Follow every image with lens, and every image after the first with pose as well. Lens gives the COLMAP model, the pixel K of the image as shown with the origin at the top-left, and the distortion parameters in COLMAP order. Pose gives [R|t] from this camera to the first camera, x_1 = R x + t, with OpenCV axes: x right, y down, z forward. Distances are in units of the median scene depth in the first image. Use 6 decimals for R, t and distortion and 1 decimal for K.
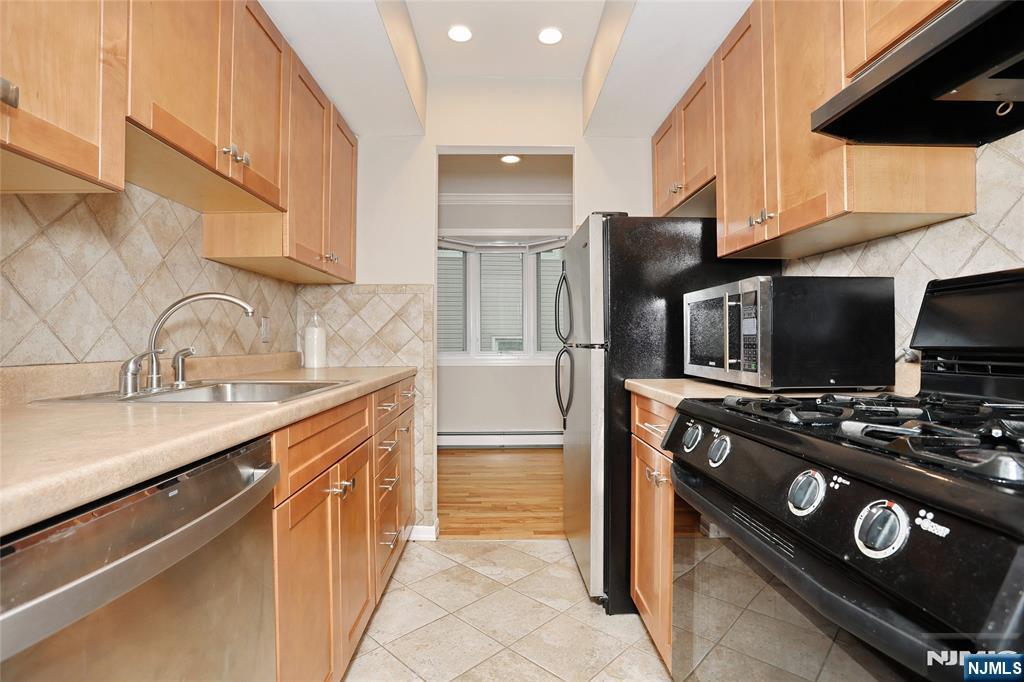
lens RADIAL K [[497.9, 0, 509.4], [0, 497.9, 338.3], [0, 0, 1]] dist [-0.072331, 0.031403]
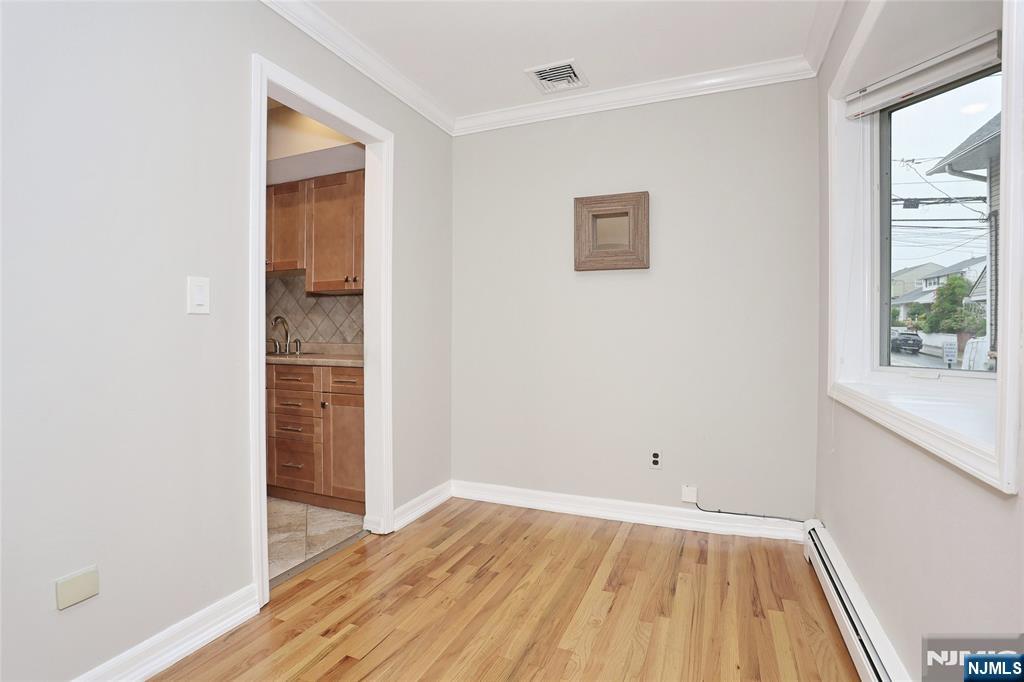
lens RADIAL K [[497.9, 0, 509.4], [0, 497.9, 338.3], [0, 0, 1]] dist [-0.072331, 0.031403]
pose [[-0.409162, 0.007571, -0.912431, 0.896900], [0.000230, 0.999966, 0.008194, -0.000034], [0.912462, 0.003143, -0.409150, 2.294831]]
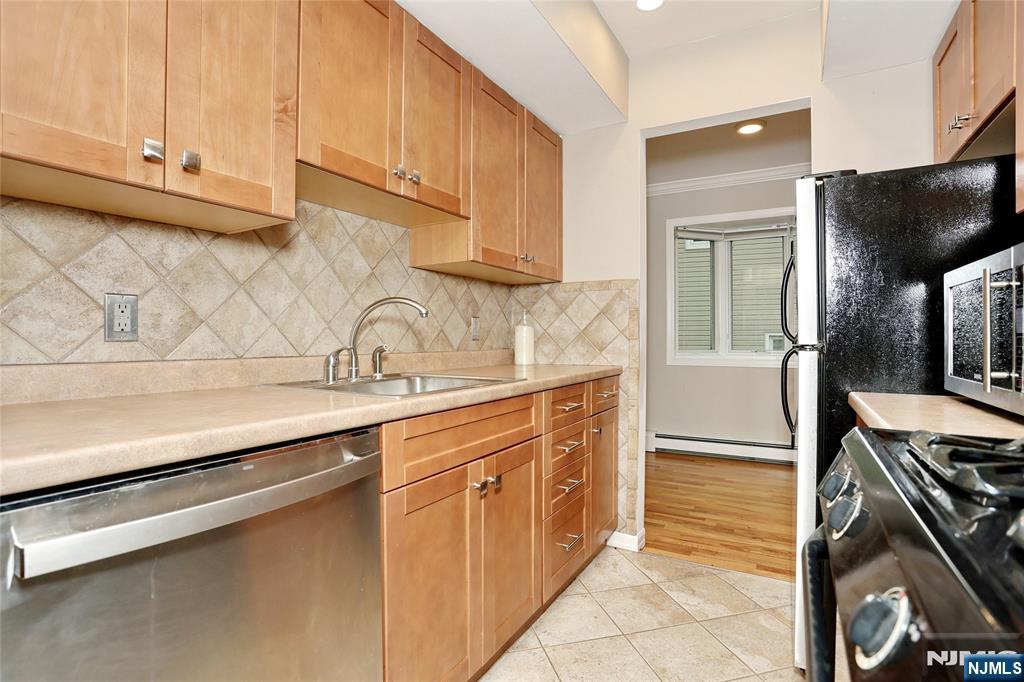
lens RADIAL K [[497.9, 0, 509.4], [0, 497.9, 338.3], [0, 0, 1]] dist [-0.072331, 0.031403]
pose [[0.854511, 0.003244, -0.519423, 0.167902], [0.000301, 0.999977, 0.006739, -0.003656], [0.519433, -0.005915, 0.854491, 0.102724]]
